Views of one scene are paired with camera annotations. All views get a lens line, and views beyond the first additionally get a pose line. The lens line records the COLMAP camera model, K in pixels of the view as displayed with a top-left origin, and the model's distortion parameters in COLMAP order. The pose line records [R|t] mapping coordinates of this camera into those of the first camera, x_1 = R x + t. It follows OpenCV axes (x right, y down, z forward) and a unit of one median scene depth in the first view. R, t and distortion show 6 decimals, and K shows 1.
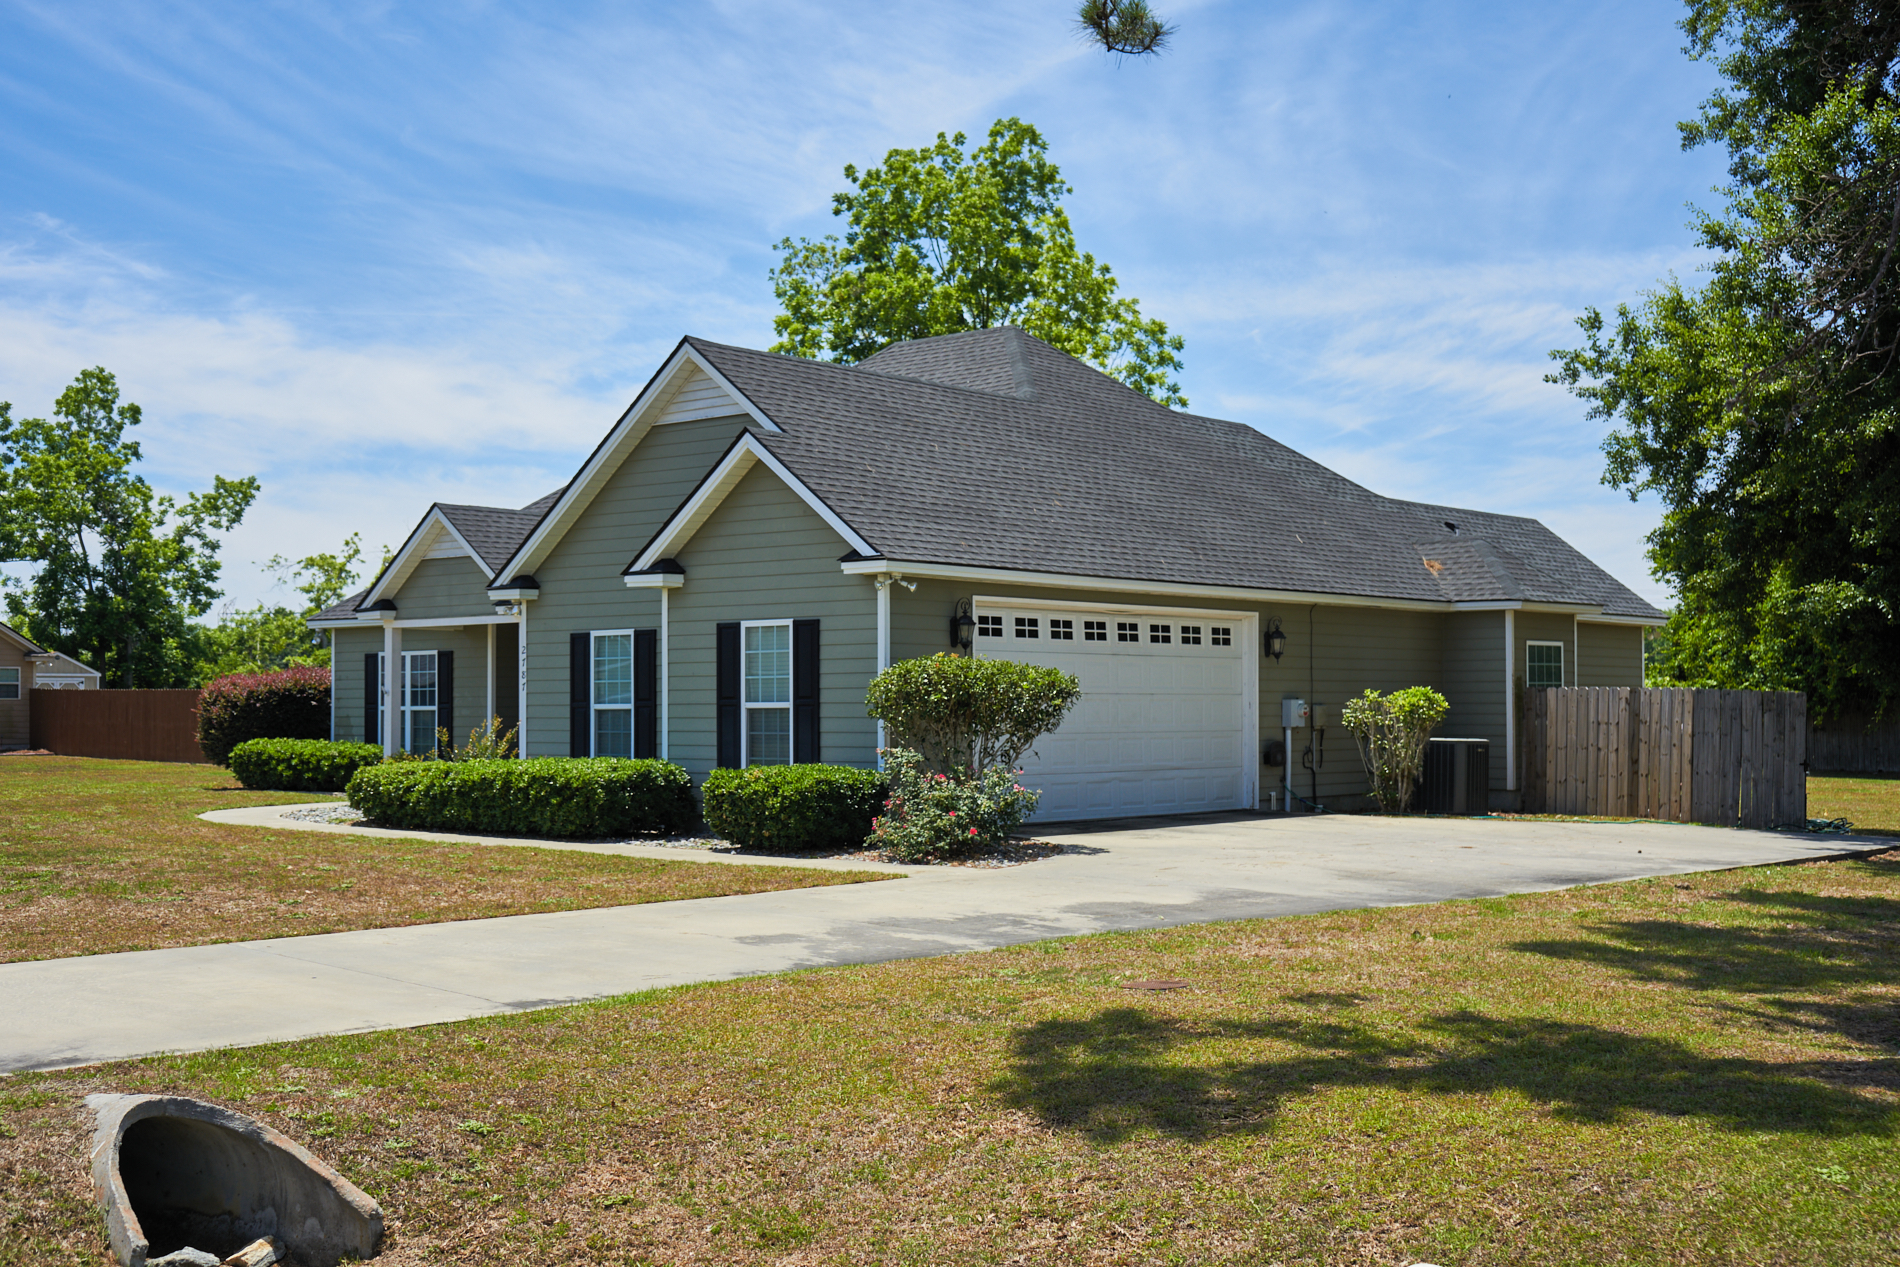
lens RADIAL K [[2107.6, 0, 981.4], [0, 2107.6, 716.2], [0, 0, 1]] dist [-0.089709, 0.000000]
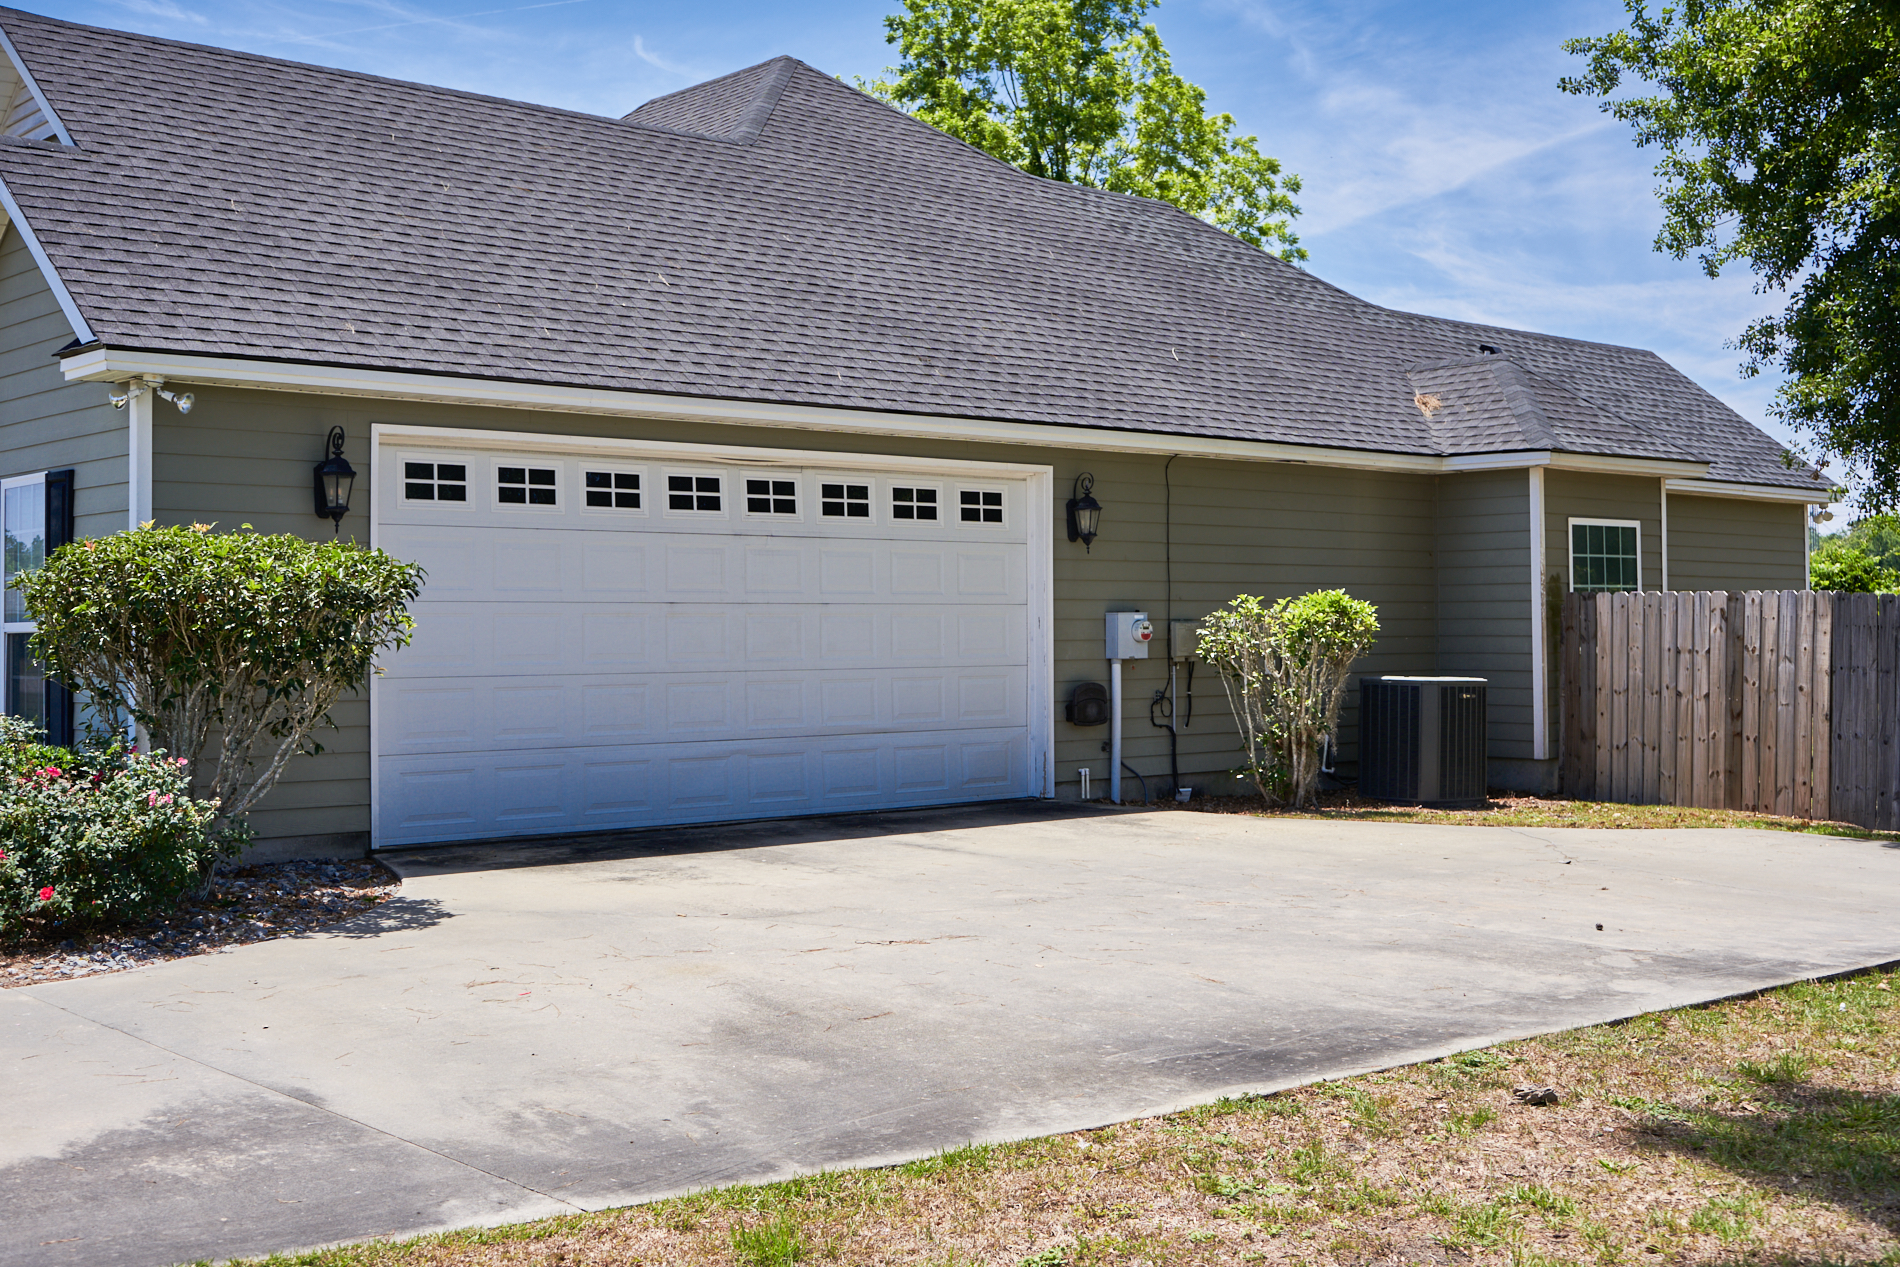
lens RADIAL K [[2107.6, 0, 963.3], [0, 2107.6, 610.4], [0, 0, 1]] dist [-0.089709, 0.000000]
pose [[0.990794, -0.002101, -0.135360, 0.176748], [0.000713, 0.999947, -0.010296, -0.002434], [0.135374, 0.010105, 0.990743, 0.384752]]
